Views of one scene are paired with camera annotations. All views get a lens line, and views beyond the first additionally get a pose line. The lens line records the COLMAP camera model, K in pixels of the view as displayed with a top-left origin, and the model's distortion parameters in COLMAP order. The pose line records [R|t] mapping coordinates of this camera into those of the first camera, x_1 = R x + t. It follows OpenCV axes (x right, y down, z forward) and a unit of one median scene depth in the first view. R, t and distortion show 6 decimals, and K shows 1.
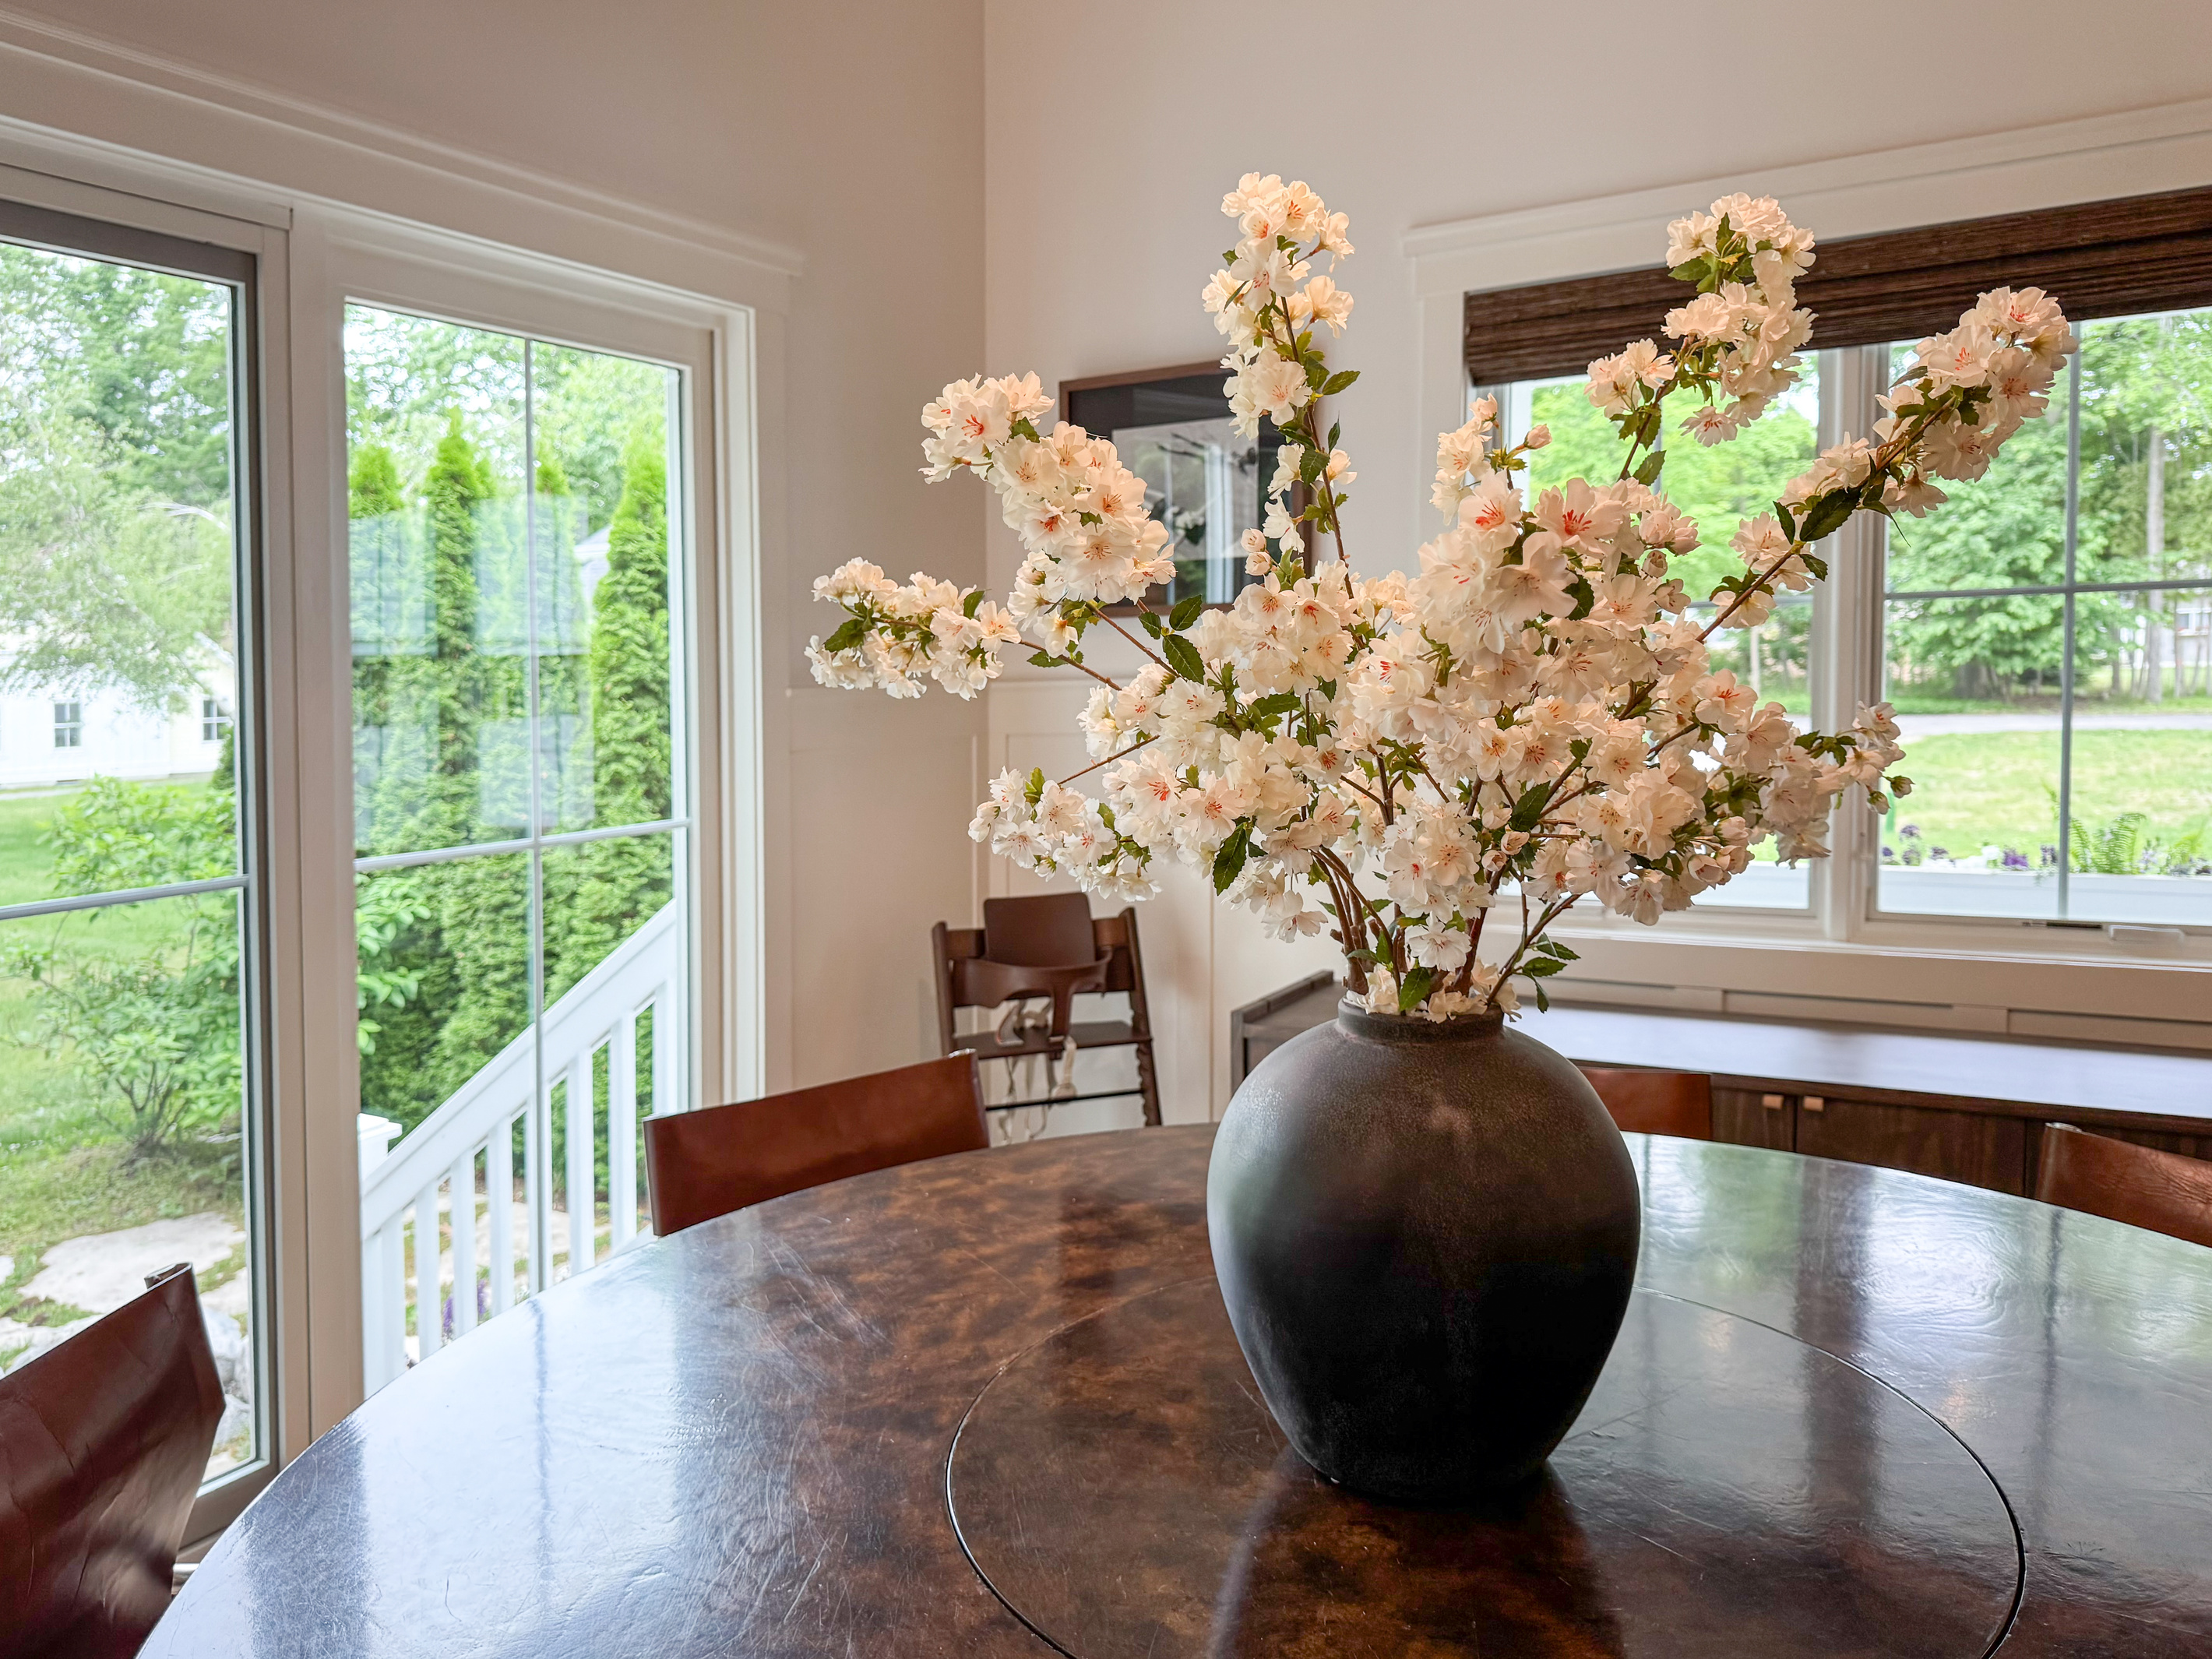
lens RADIAL K [[1614.4, 0, 1109.8], [0, 1614.4, 730.6], [0, 0, 1]] dist [0.026550, -0.075772]
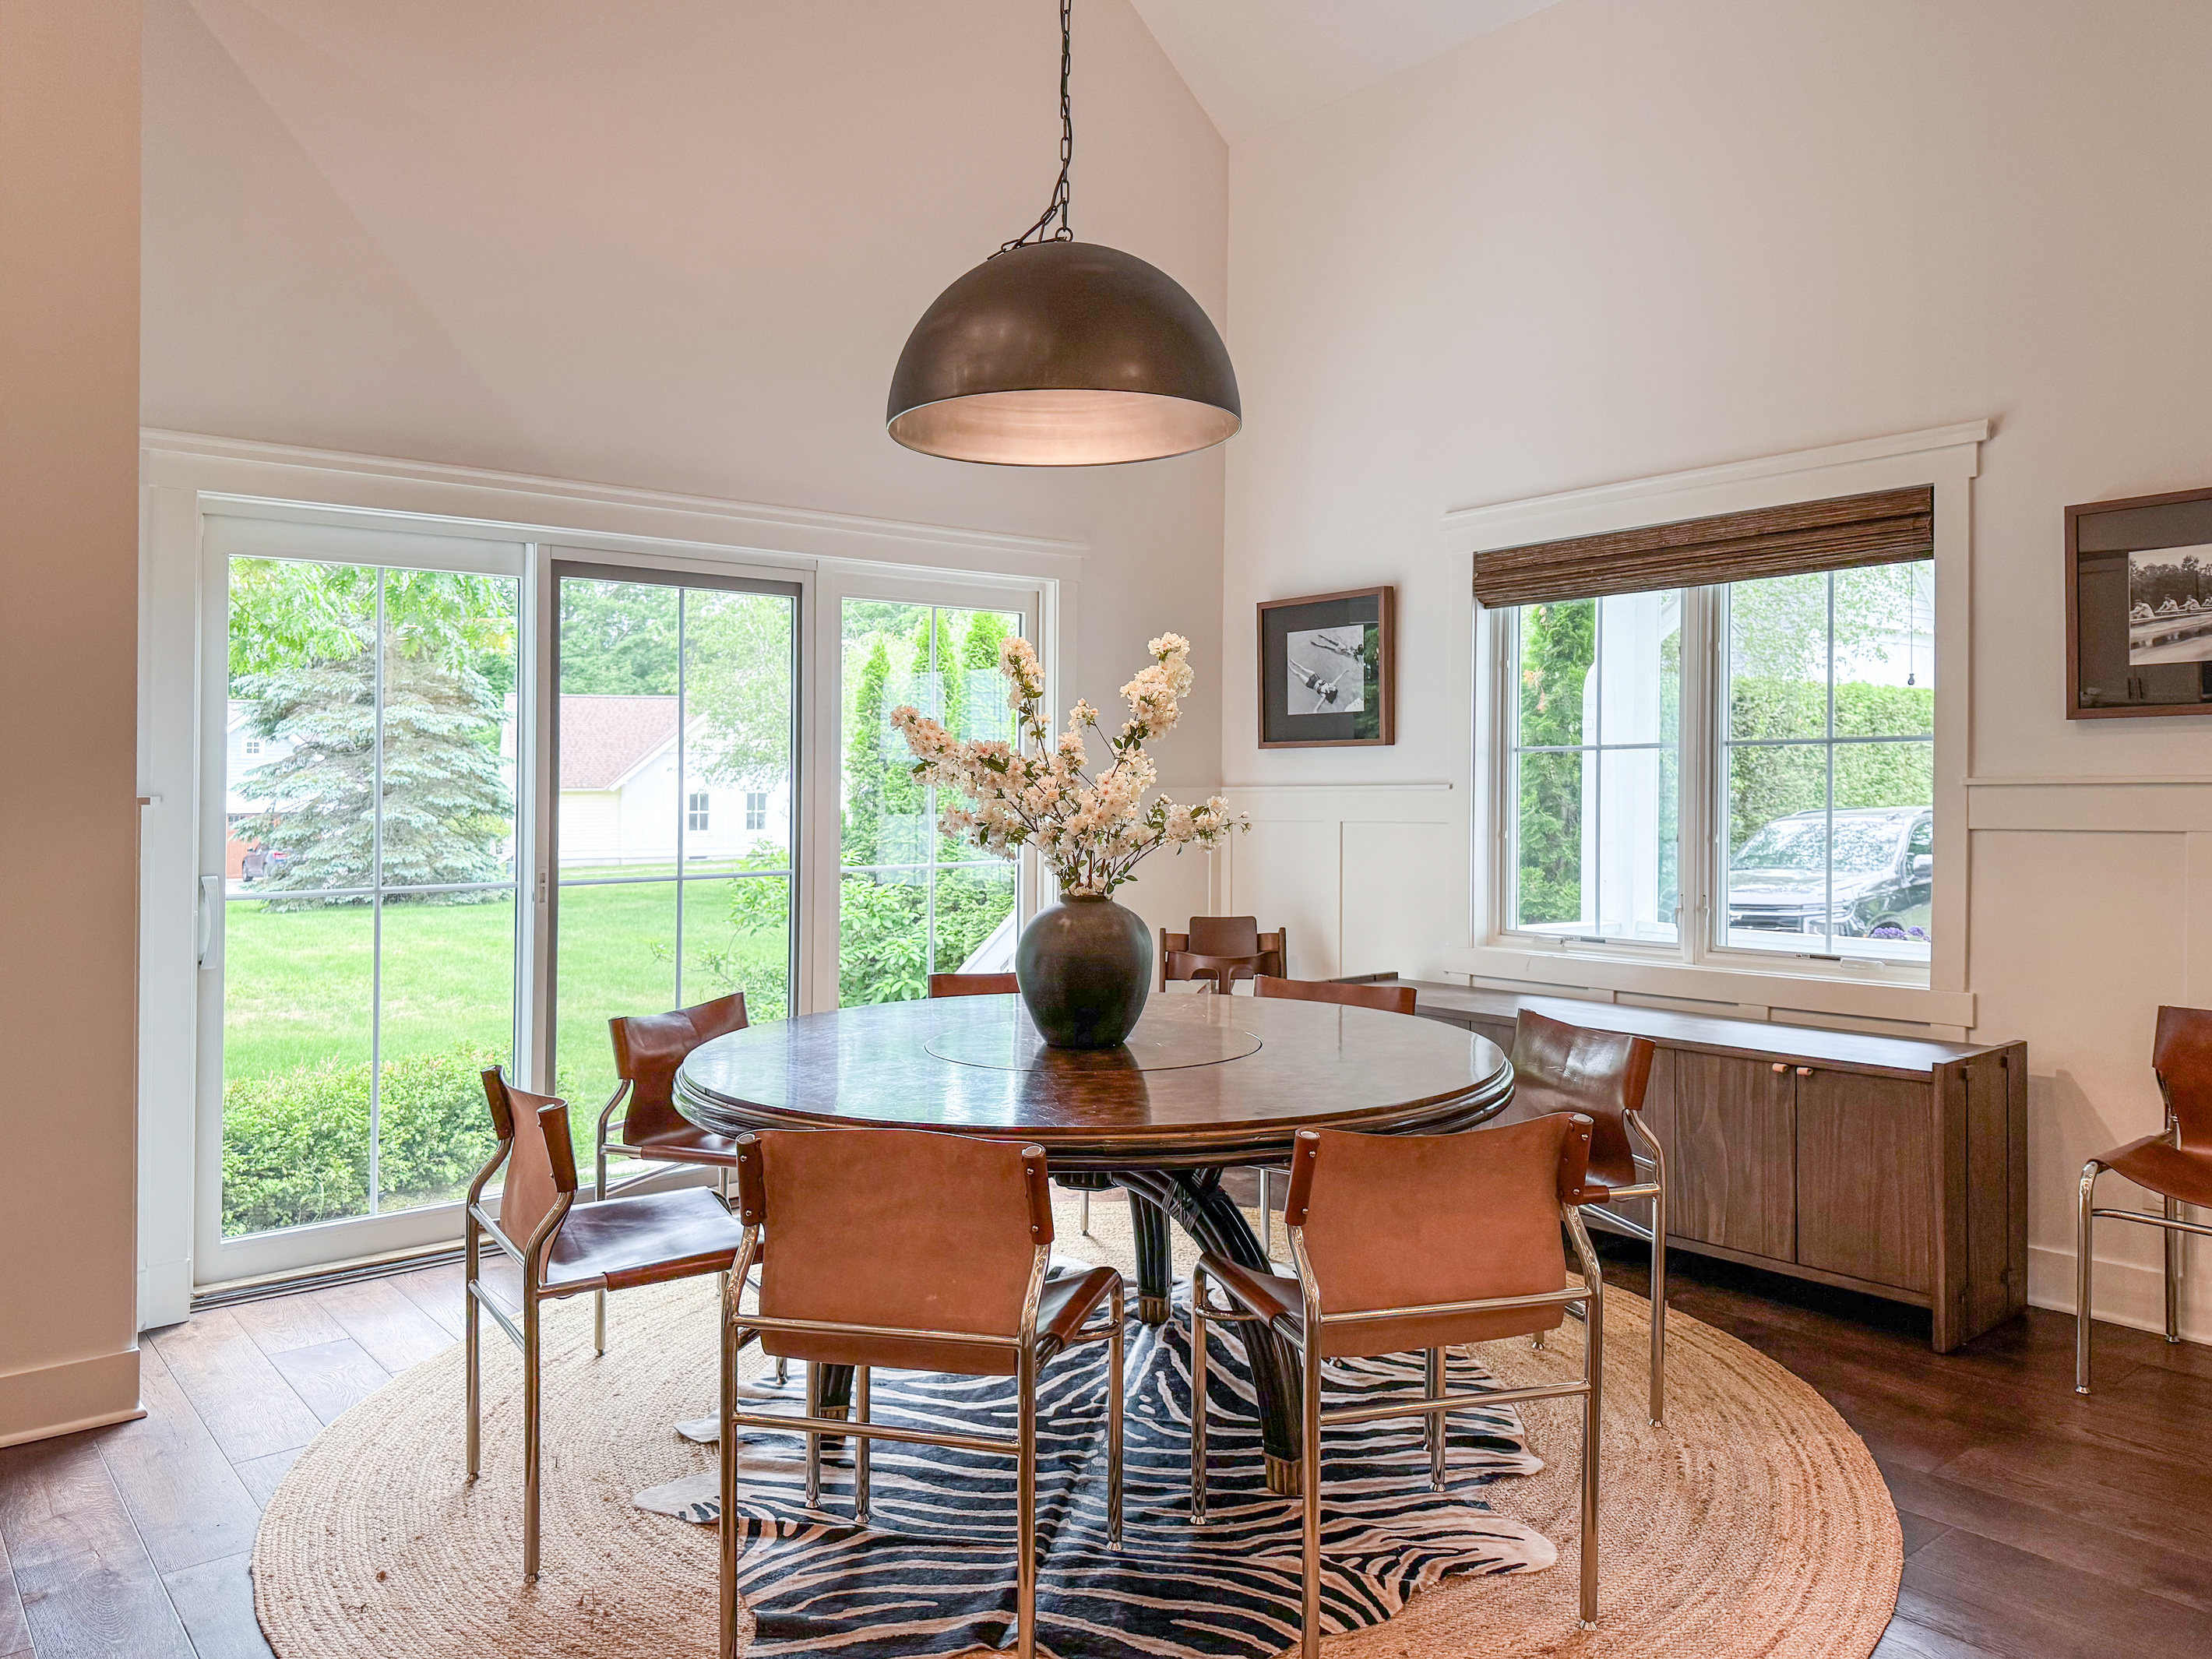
lens RADIAL K [[1521.2, 0, 1106.0], [0, 1521.2, 829.5], [0, 0, 1]] dist [0.009188, 0.002885]
pose [[0.939271, 0.027001, -0.342112, 0.395964], [-0.027803, 0.999610, 0.002558, 0.012036], [0.342048, 0.007109, 0.939656, -0.546296]]
